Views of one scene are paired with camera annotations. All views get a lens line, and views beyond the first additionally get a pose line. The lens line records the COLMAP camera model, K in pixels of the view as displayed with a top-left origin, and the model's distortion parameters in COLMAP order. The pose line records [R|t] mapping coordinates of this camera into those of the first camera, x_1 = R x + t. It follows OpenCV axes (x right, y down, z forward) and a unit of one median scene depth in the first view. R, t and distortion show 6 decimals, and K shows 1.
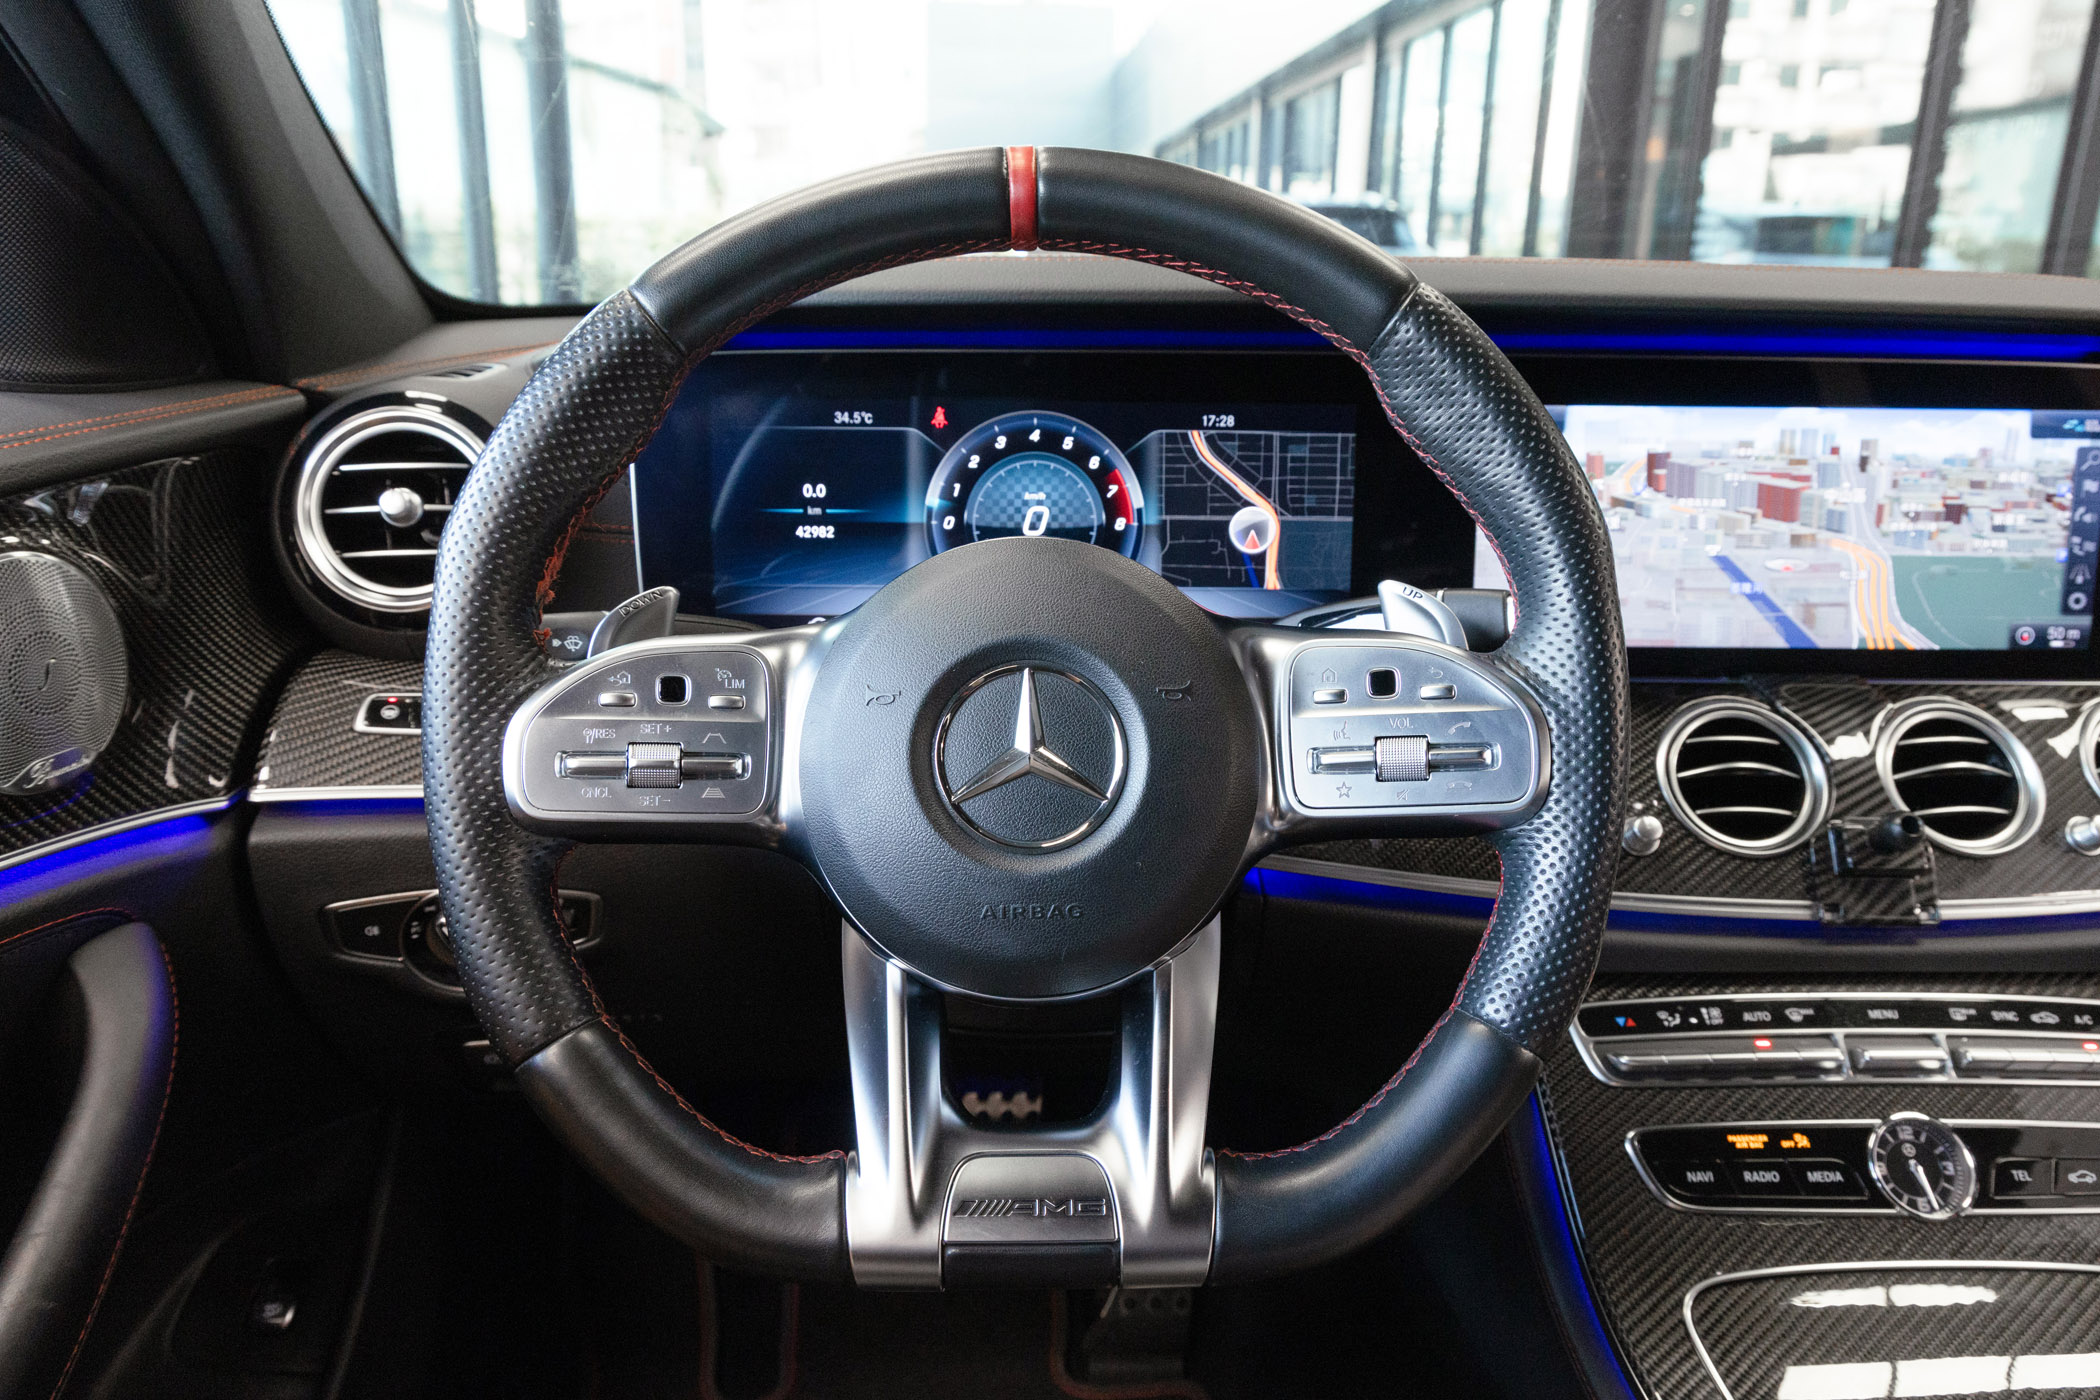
lens RADIAL K [[1509.1, 0, 1043.2], [0, 1509.1, 696.5], [0, 0, 1]] dist [0.019418, 0.009362]
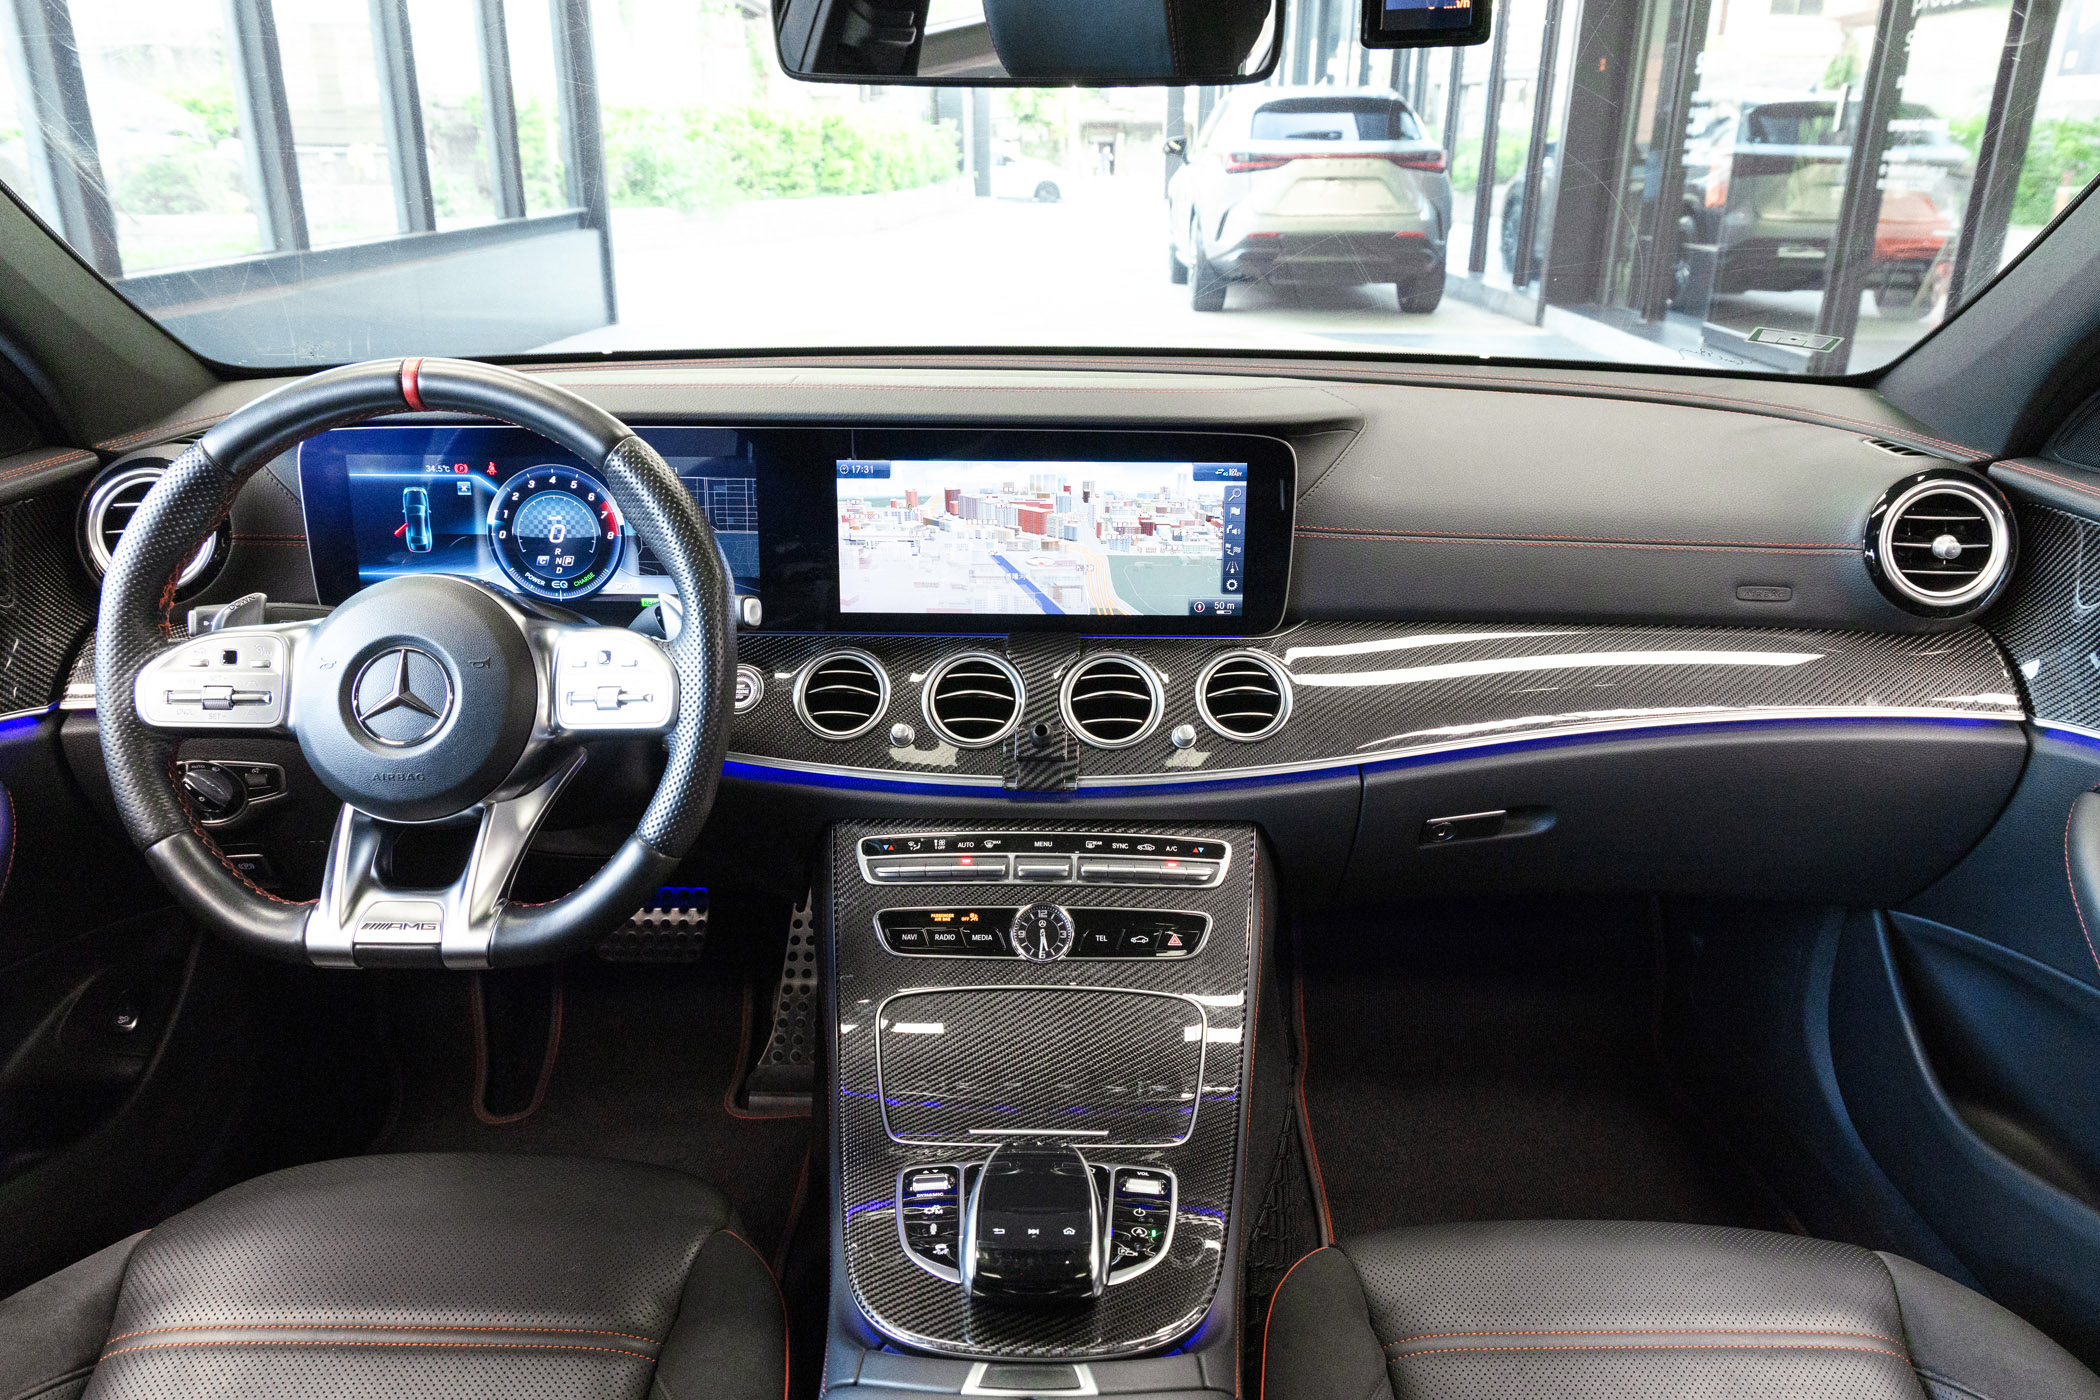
lens RADIAL K [[1509.1, 0, 1053.4], [0, 1509.1, 696.5], [0, 0, 1]] dist [0.019418, 0.009362]
pose [[0.998596, 0.007003, -0.052500, 0.598609], [-0.002713, 0.996682, 0.081349, -0.076378], [0.052895, -0.081092, 0.995302, -0.562886]]
